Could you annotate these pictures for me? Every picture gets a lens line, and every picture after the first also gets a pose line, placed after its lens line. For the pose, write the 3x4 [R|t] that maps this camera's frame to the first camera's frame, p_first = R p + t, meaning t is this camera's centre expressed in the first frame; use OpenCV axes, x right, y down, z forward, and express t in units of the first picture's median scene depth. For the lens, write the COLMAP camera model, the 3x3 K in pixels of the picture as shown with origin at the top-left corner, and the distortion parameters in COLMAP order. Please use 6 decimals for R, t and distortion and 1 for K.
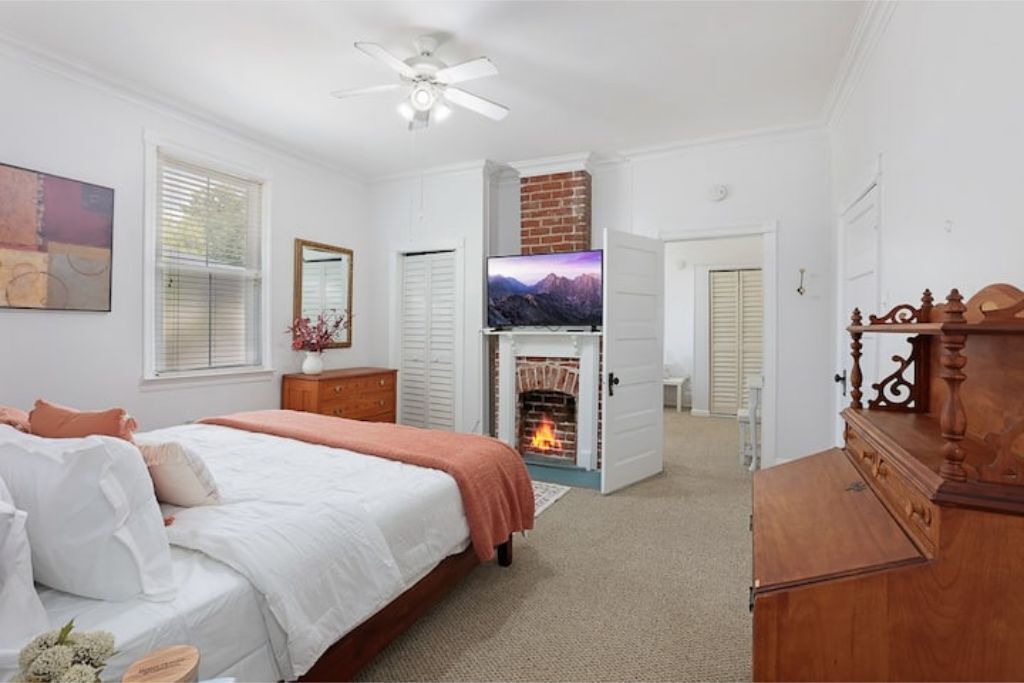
lens RADIAL K [[459.0, 0, 513.7], [0, 459.0, 327.8], [0, 0, 1]] dist [-0.000191, 0.000057]
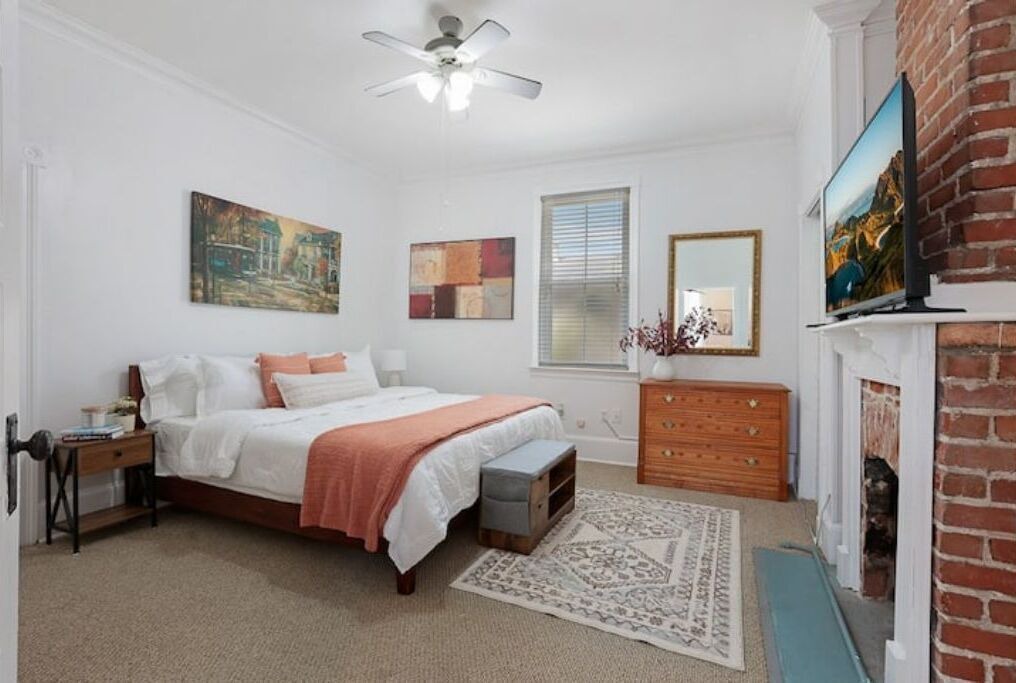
lens RADIAL K [[473.3, 0, 508.0], [0, 473.3, 341.5], [0, 0, 1]] dist [-0.050941, 0.000320]
pose [[0.068814, -0.000663, -0.997629, 0.663243], [-0.011062, 0.999938, -0.001428, 0.040037], [0.997568, 0.011134, 0.068803, 0.881610]]
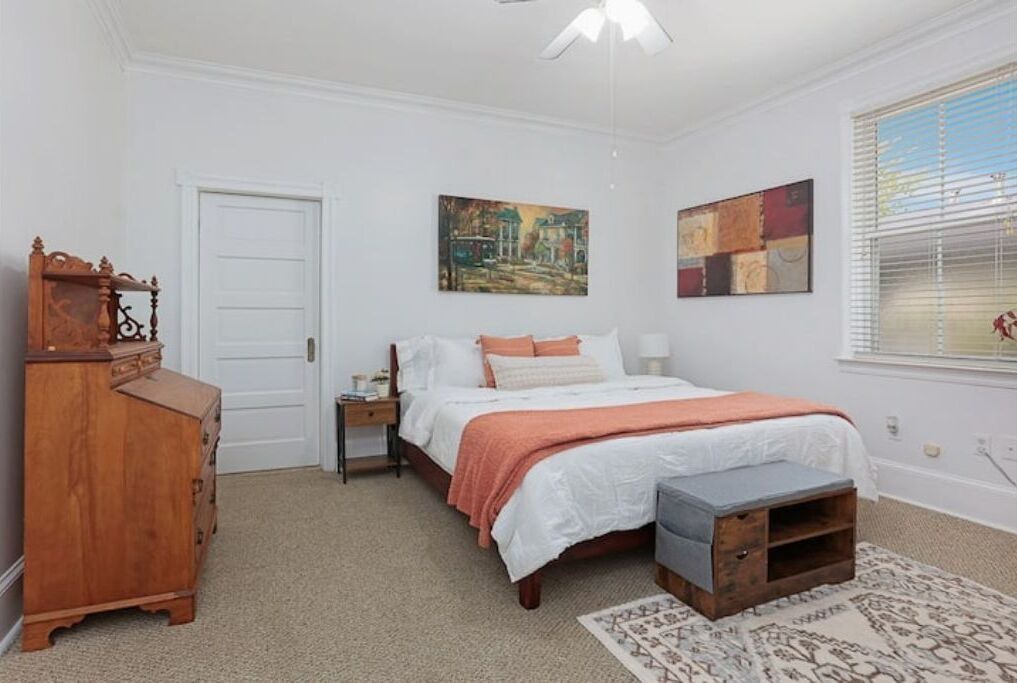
lens RADIAL K [[491.2, 0, 475.0], [0, 491.2, 322.8], [0, 0, 1]] dist [-0.054362, 0.017270]
pose [[-0.642523, -0.006587, -0.766238, 0.499248], [-0.005395, 0.999977, -0.004072, 0.046300], [0.766248, 0.001518, -0.642543, 1.124953]]
